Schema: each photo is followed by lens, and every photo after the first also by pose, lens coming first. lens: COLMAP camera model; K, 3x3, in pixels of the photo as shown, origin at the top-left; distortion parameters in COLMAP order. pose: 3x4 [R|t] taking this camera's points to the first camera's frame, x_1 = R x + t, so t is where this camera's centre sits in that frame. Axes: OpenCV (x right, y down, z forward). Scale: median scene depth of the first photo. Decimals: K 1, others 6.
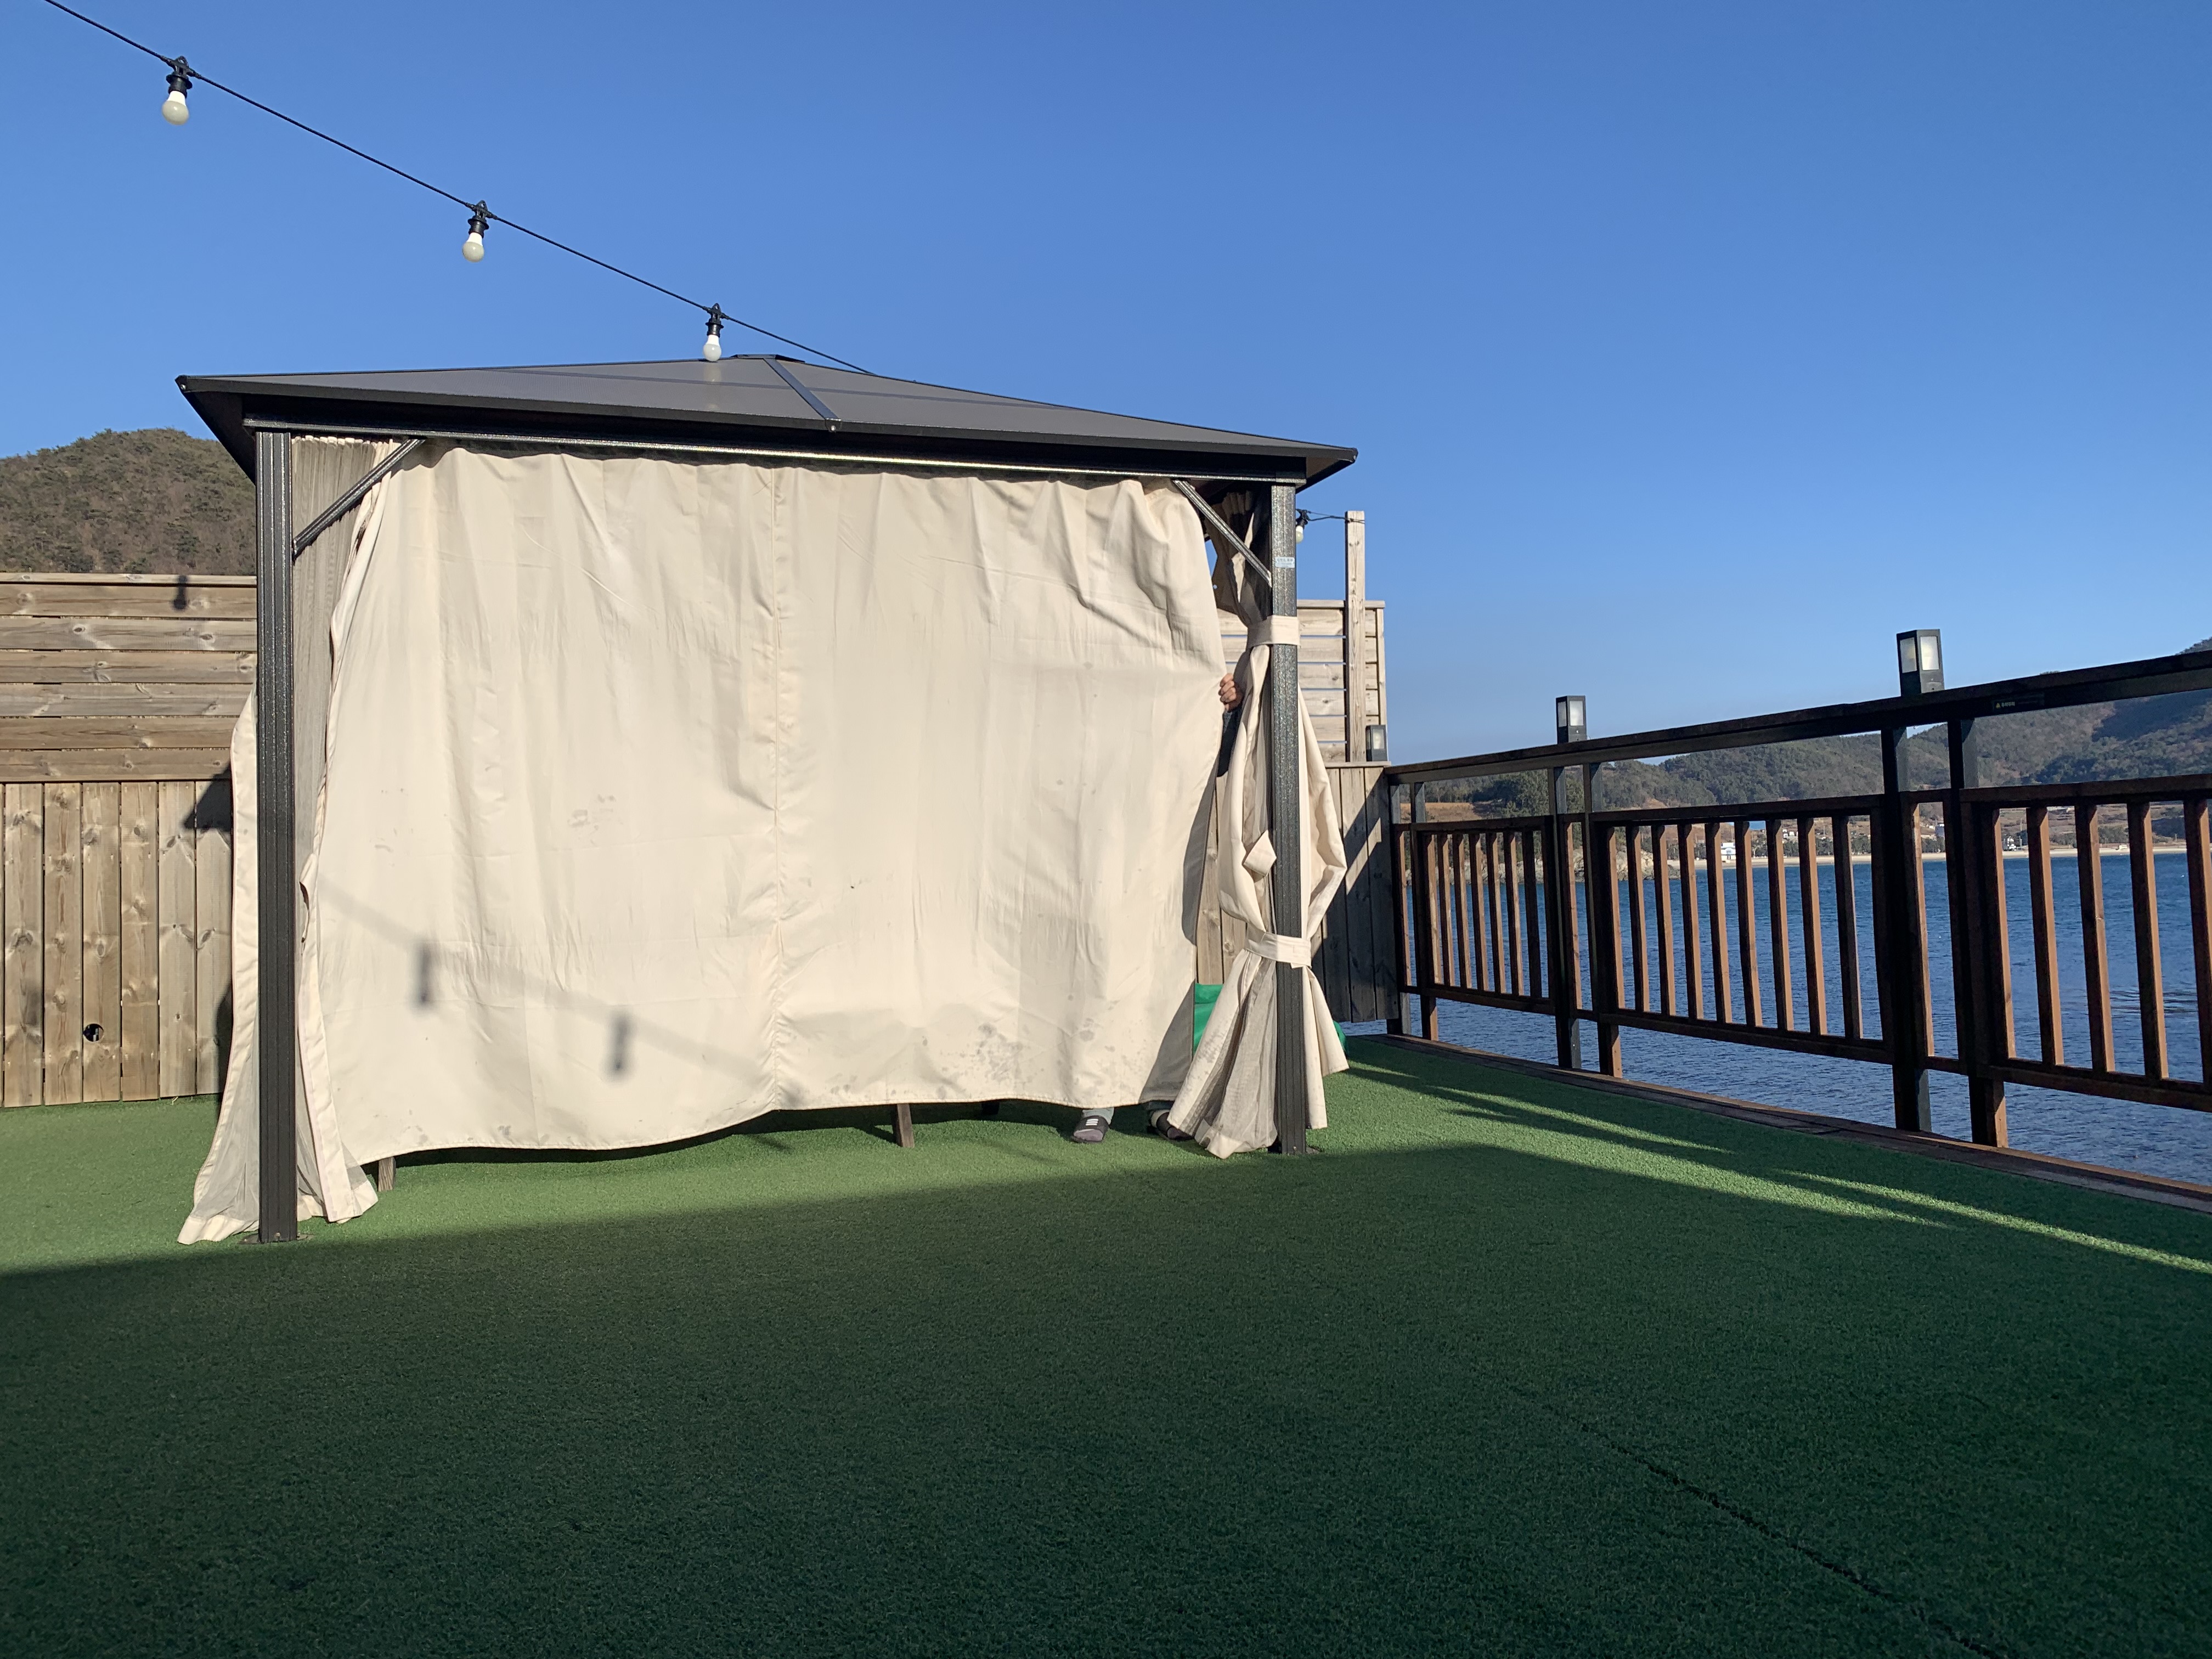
lens RADIAL K [[1676.8, 0, 1143.3], [0, 1676.8, 799.8], [0, 0, 1]] dist [0.005054, -0.005473]
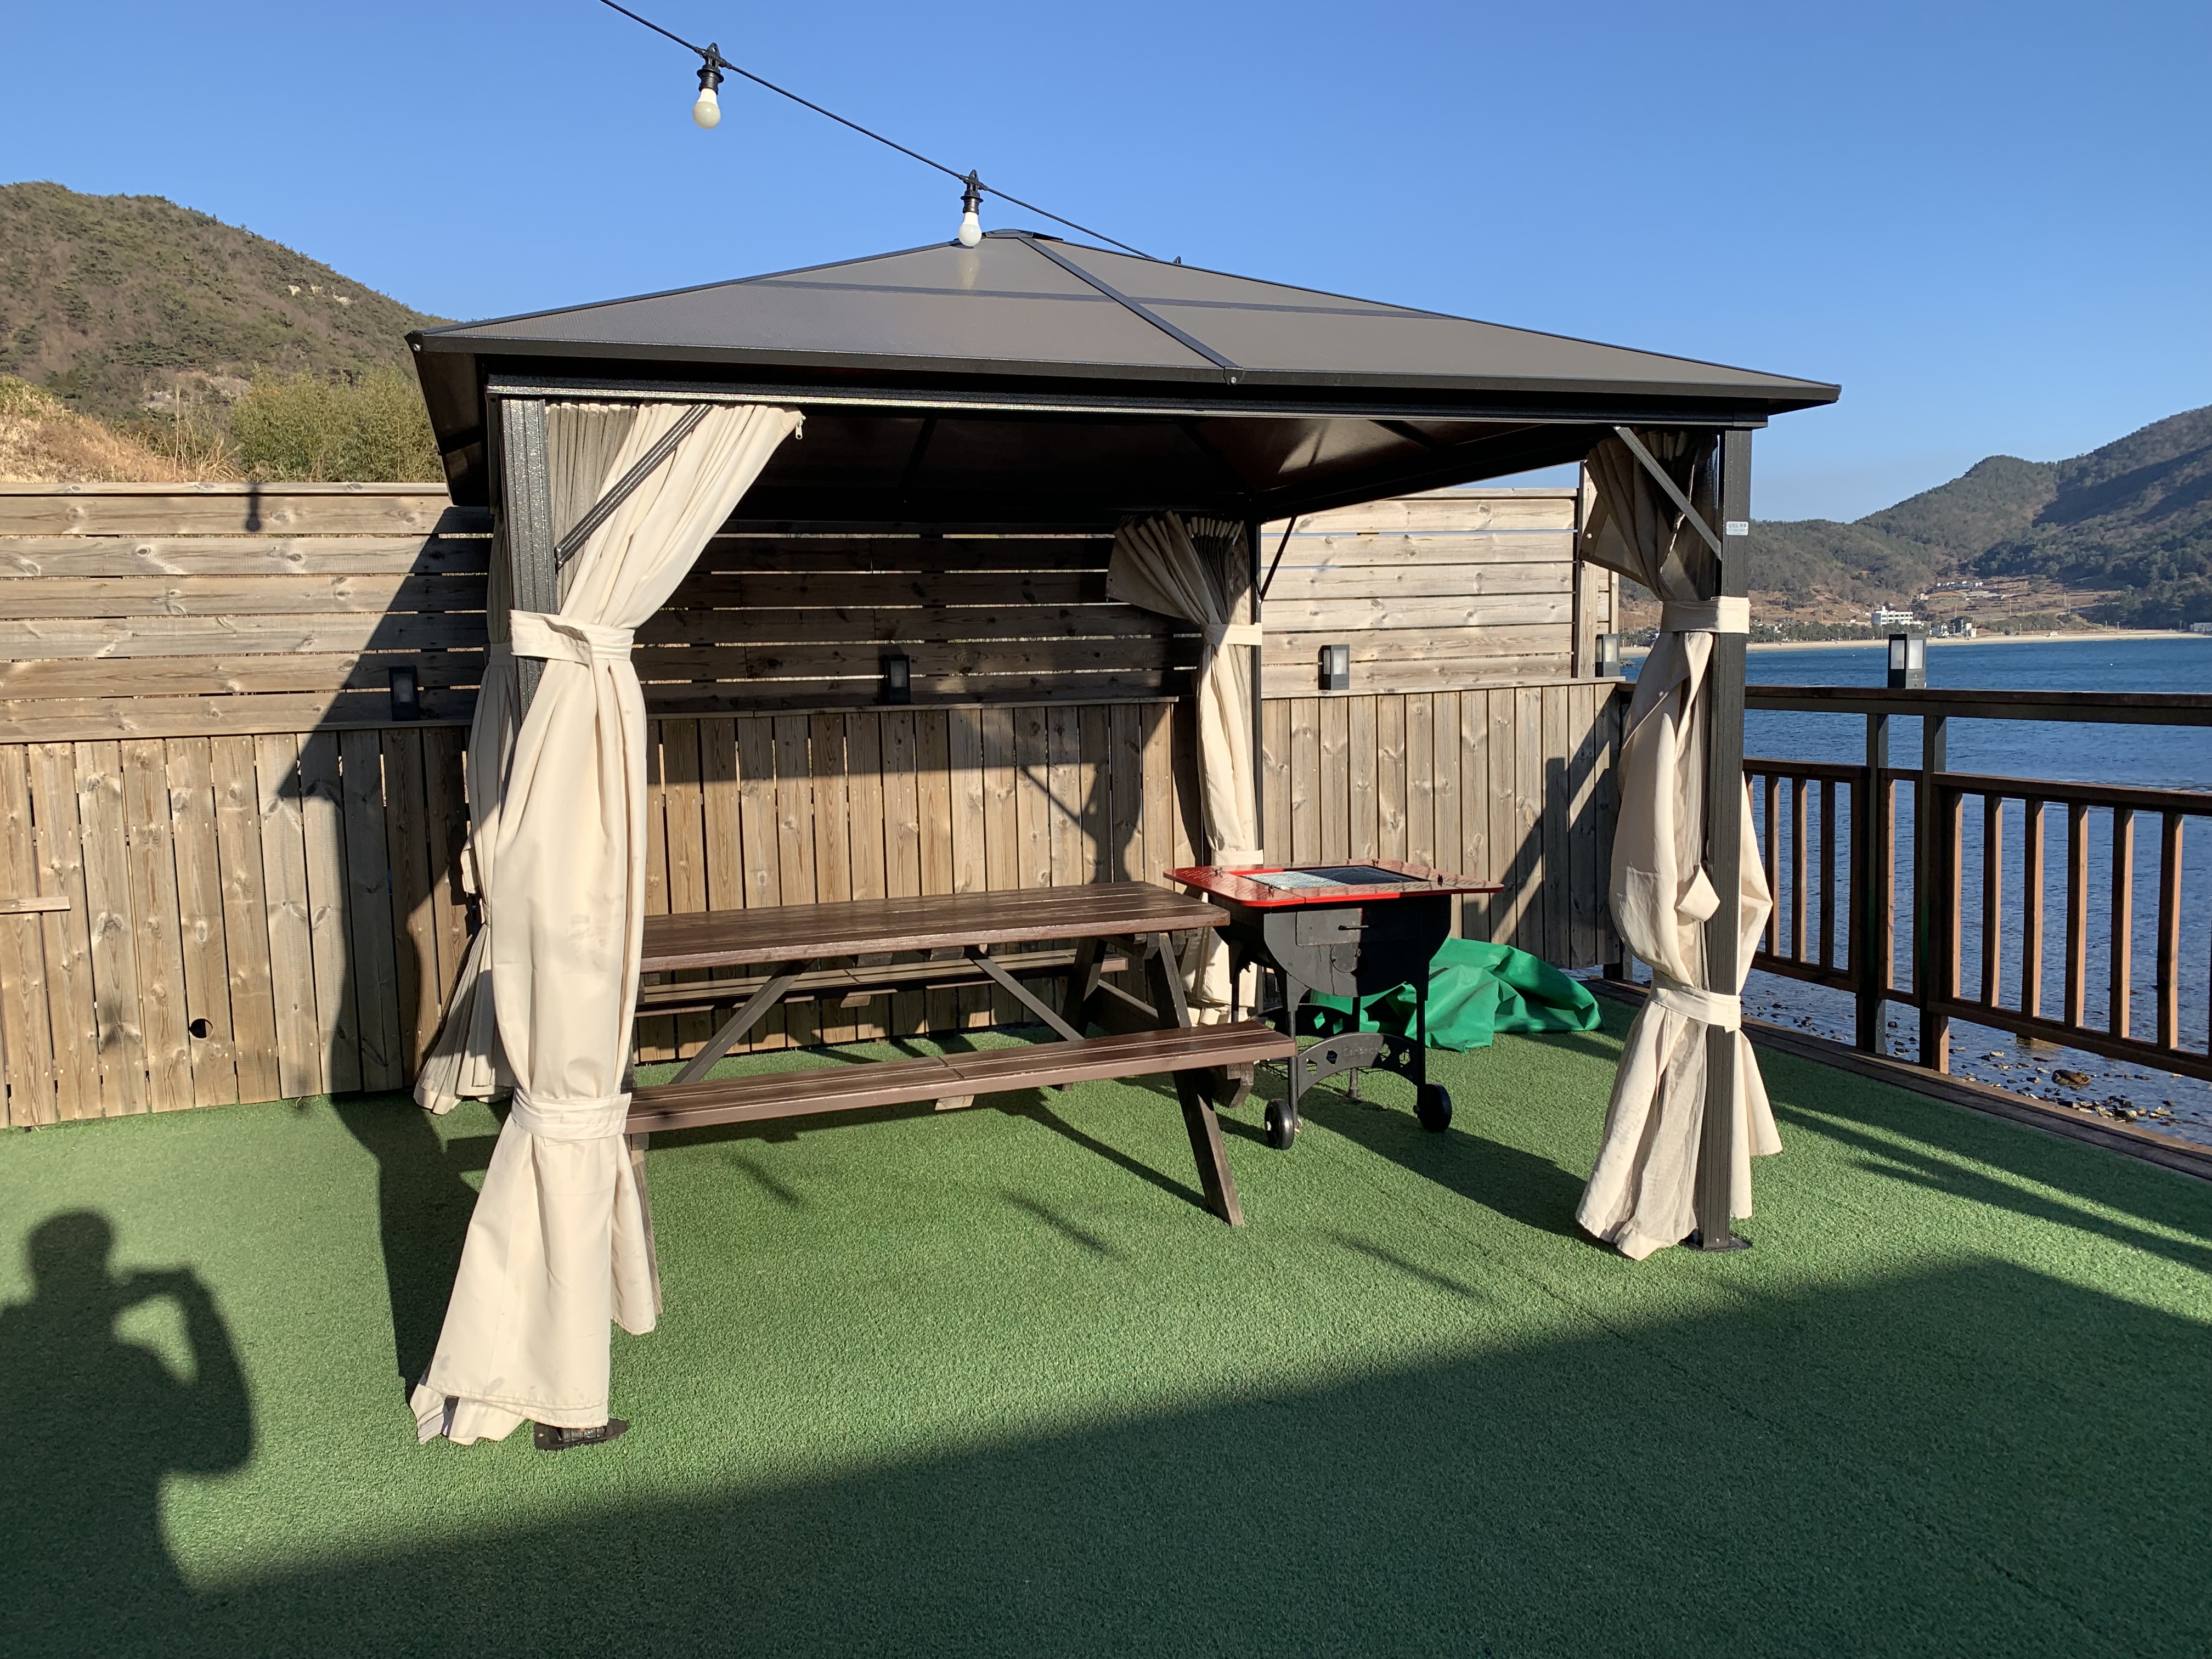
lens RADIAL K [[1701.5, 0, 1106.0], [0, 1701.5, 829.5], [0, 0, 1]] dist [0.011287, 0.003946]
pose [[0.999946, 0.001789, 0.010193, -0.167826], [-0.003209, 0.989995, 0.141067, -0.086718], [-0.009839, -0.141092, 0.989948, 0.140293]]
